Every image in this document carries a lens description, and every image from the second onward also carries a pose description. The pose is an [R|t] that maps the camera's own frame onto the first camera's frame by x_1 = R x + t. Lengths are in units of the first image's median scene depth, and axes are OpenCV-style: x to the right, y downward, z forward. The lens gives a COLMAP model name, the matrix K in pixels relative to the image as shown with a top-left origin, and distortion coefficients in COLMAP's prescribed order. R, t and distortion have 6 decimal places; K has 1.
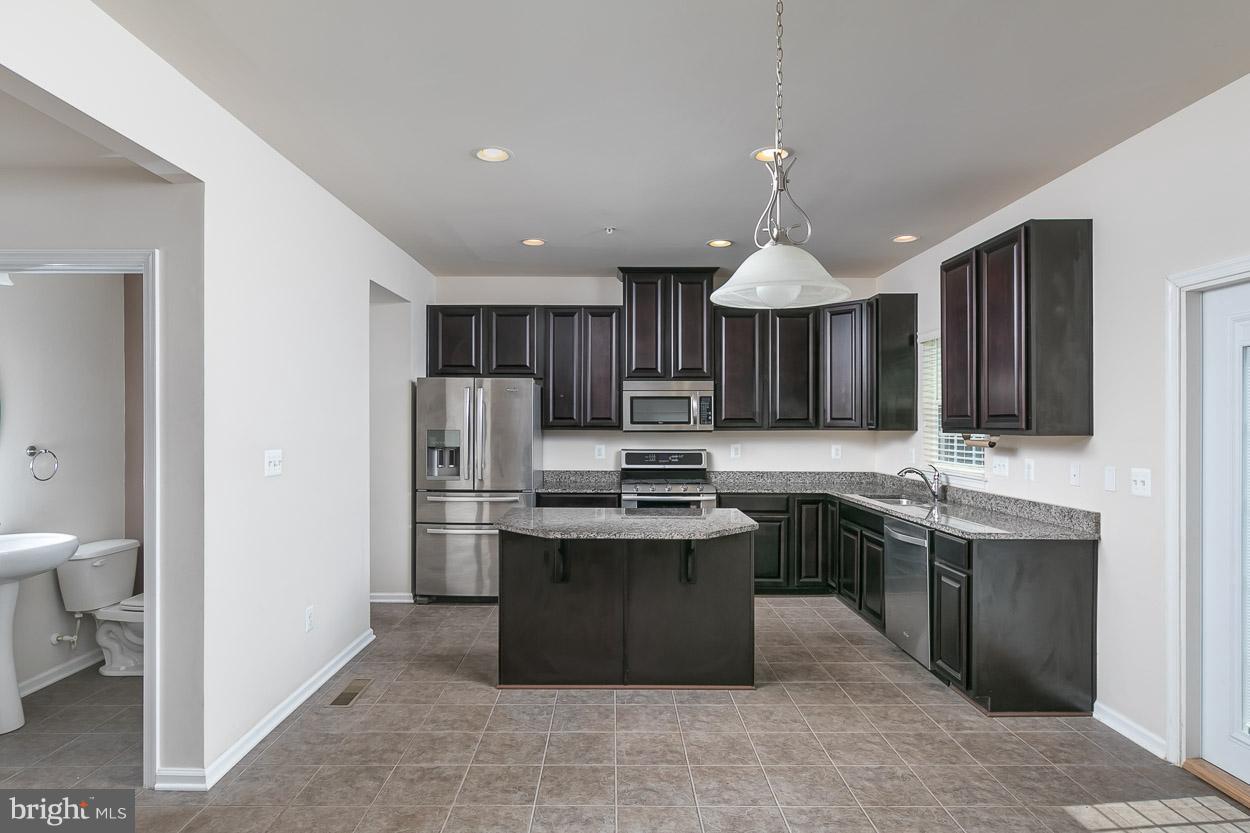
lens RADIAL K [[619.1, 0, 617.9], [0, 619.1, 418.9], [0, 0, 1]] dist [-0.003025, -0.000254]
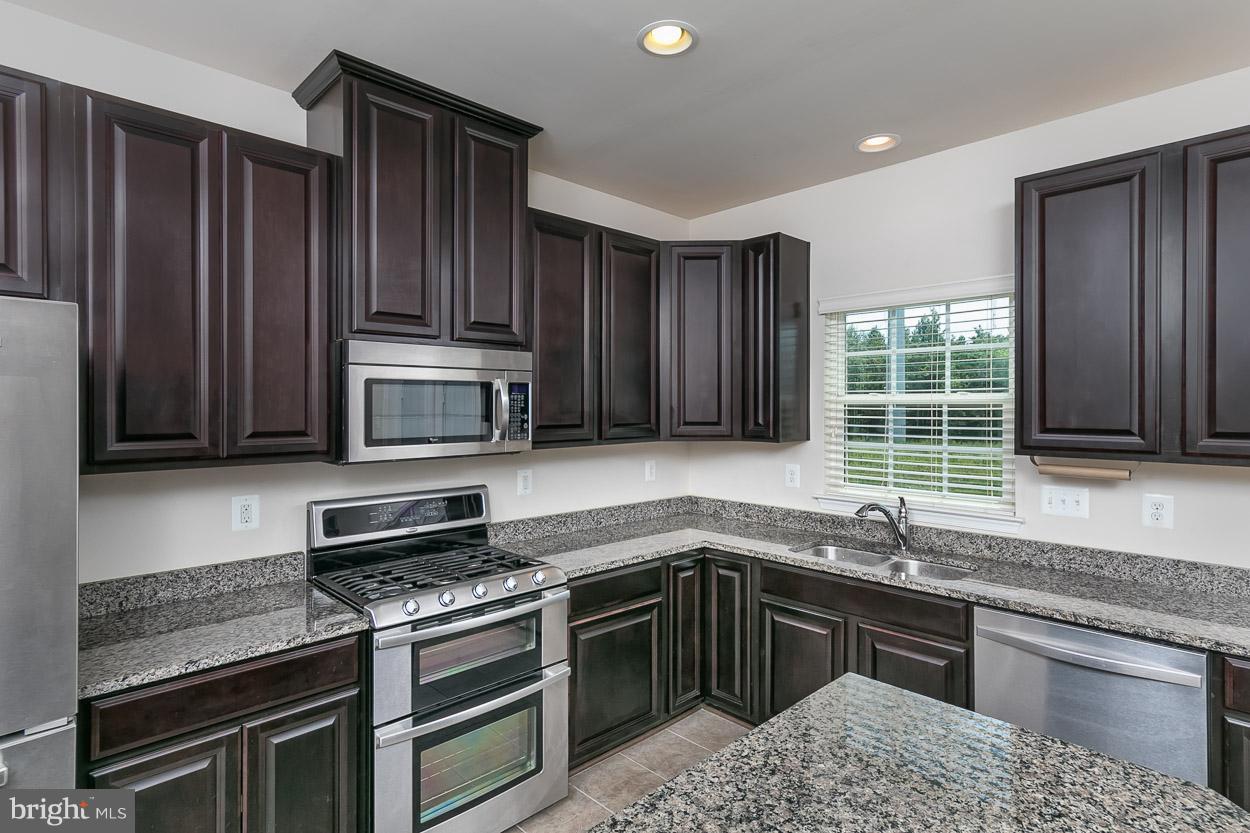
lens RADIAL K [[603.2, 0, 604.2], [0, 603.2, 410.3], [0, 0, 1]] dist [0.000961, 0.000527]
pose [[0.738781, -0.004171, 0.673932, -0.132233], [-0.001792, 0.999965, 0.008154, -0.018641], [-0.673943, -0.007232, 0.738748, 0.599637]]
